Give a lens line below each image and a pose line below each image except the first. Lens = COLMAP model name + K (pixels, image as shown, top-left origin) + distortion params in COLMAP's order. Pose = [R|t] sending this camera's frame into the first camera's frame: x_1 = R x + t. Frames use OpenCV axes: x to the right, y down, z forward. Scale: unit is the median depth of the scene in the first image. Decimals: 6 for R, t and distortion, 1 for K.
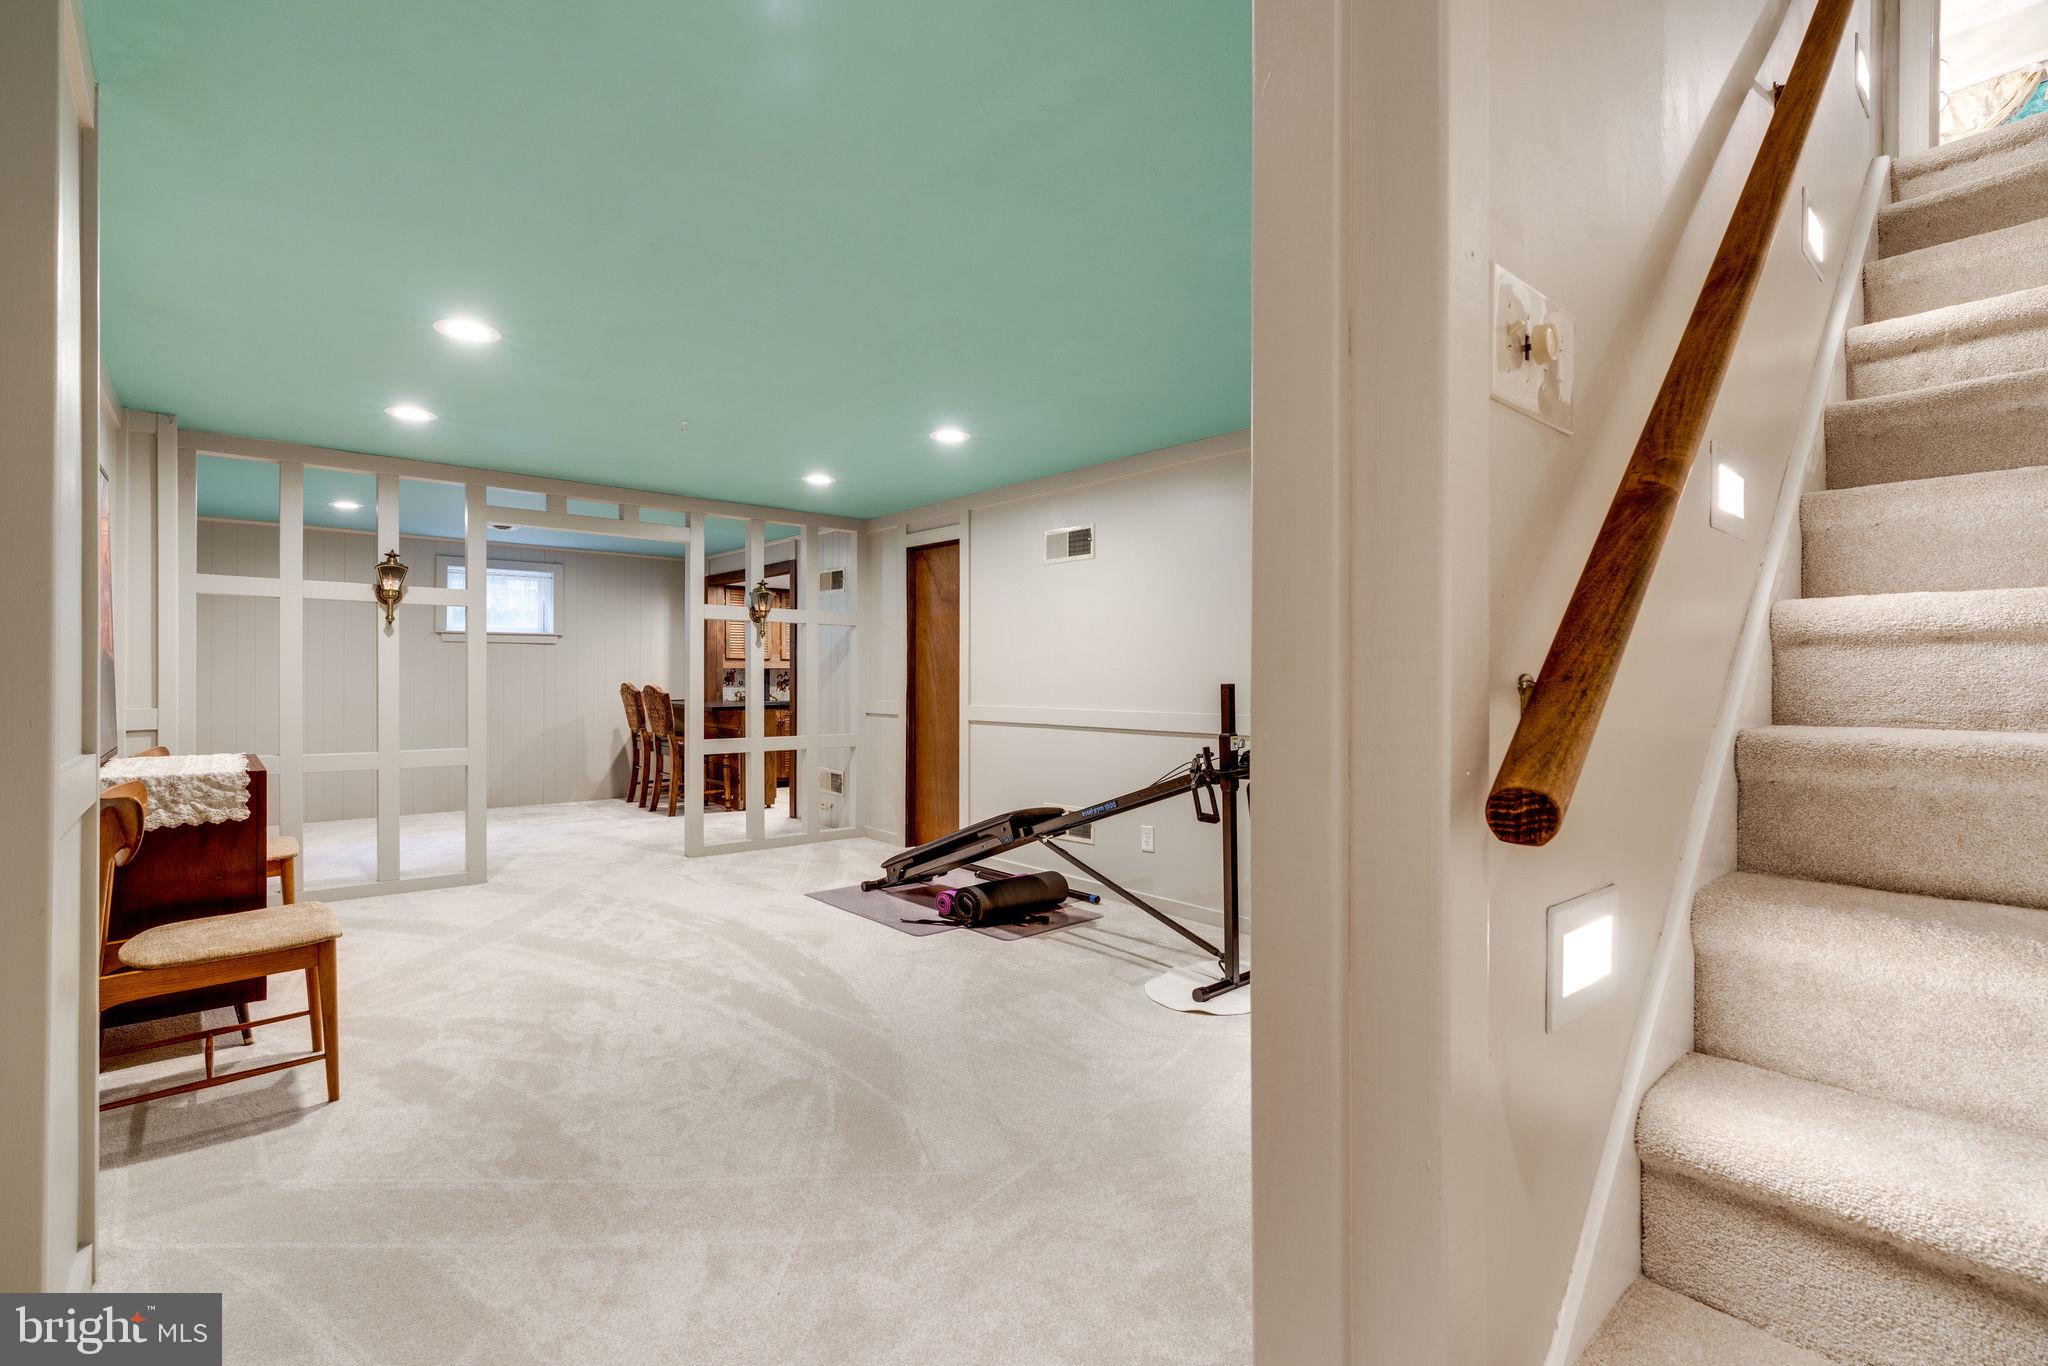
lens RADIAL K [[841.1, 0, 1028.5], [0, 841.1, 681.3], [0, 0, 1]] dist [-0.003498, -0.000617]
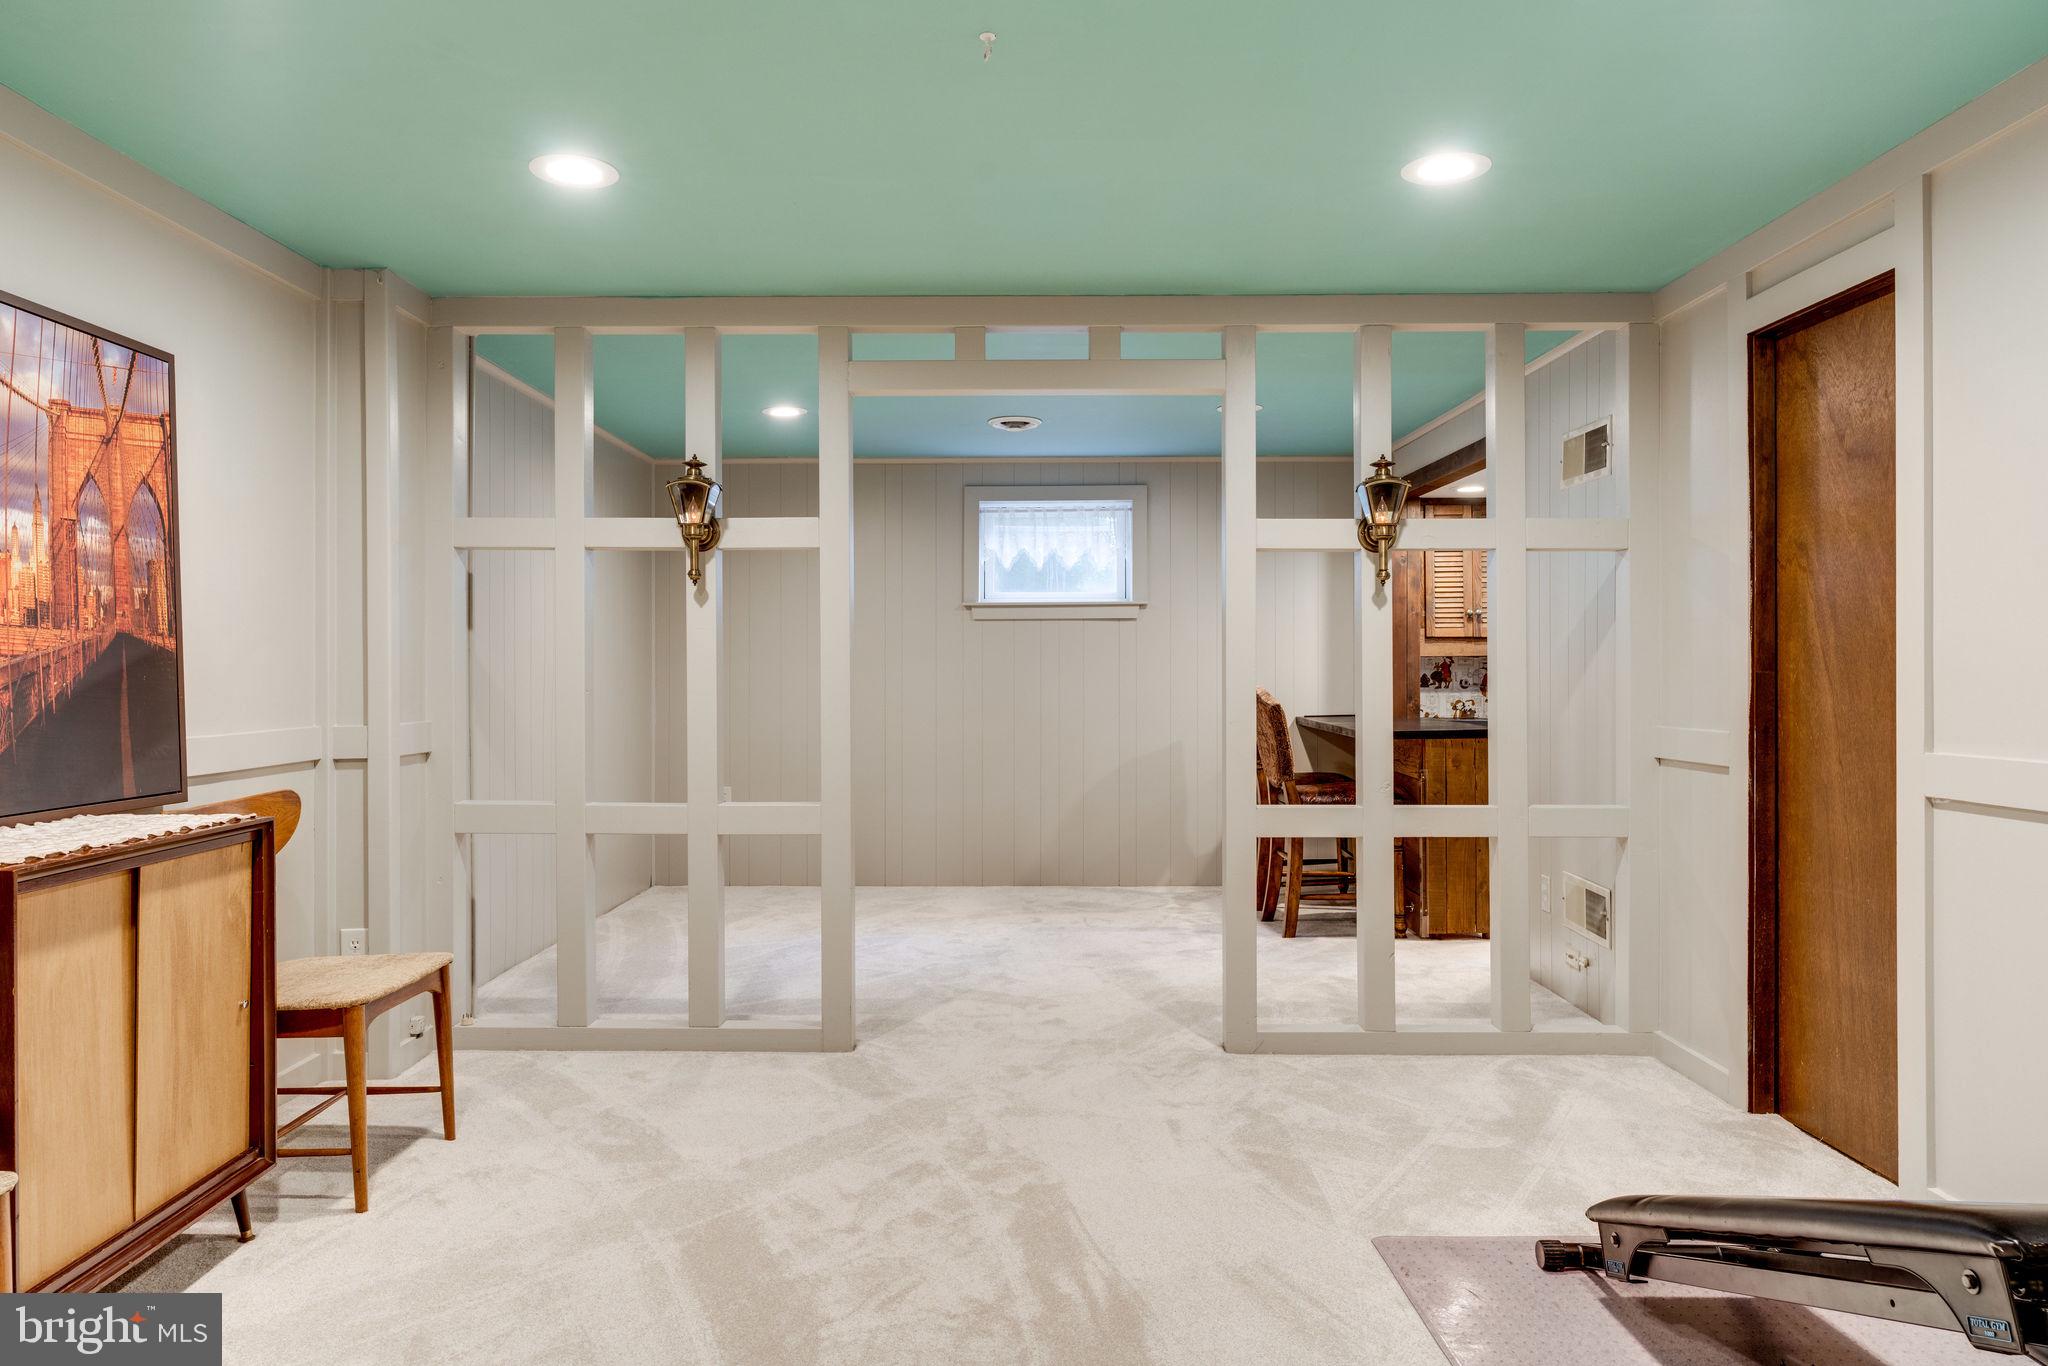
lens RADIAL K [[1339.7, 0, 1023.2], [0, 1339.7, 680.7], [0, 0, 1]] dist [0.001689, 0.000034]
pose [[0.746862, -0.001228, -0.664978, 0.014909], [0.001323, 0.999999, -0.000361, -0.000690], [0.664978, -0.000610, 0.746863, 0.322924]]
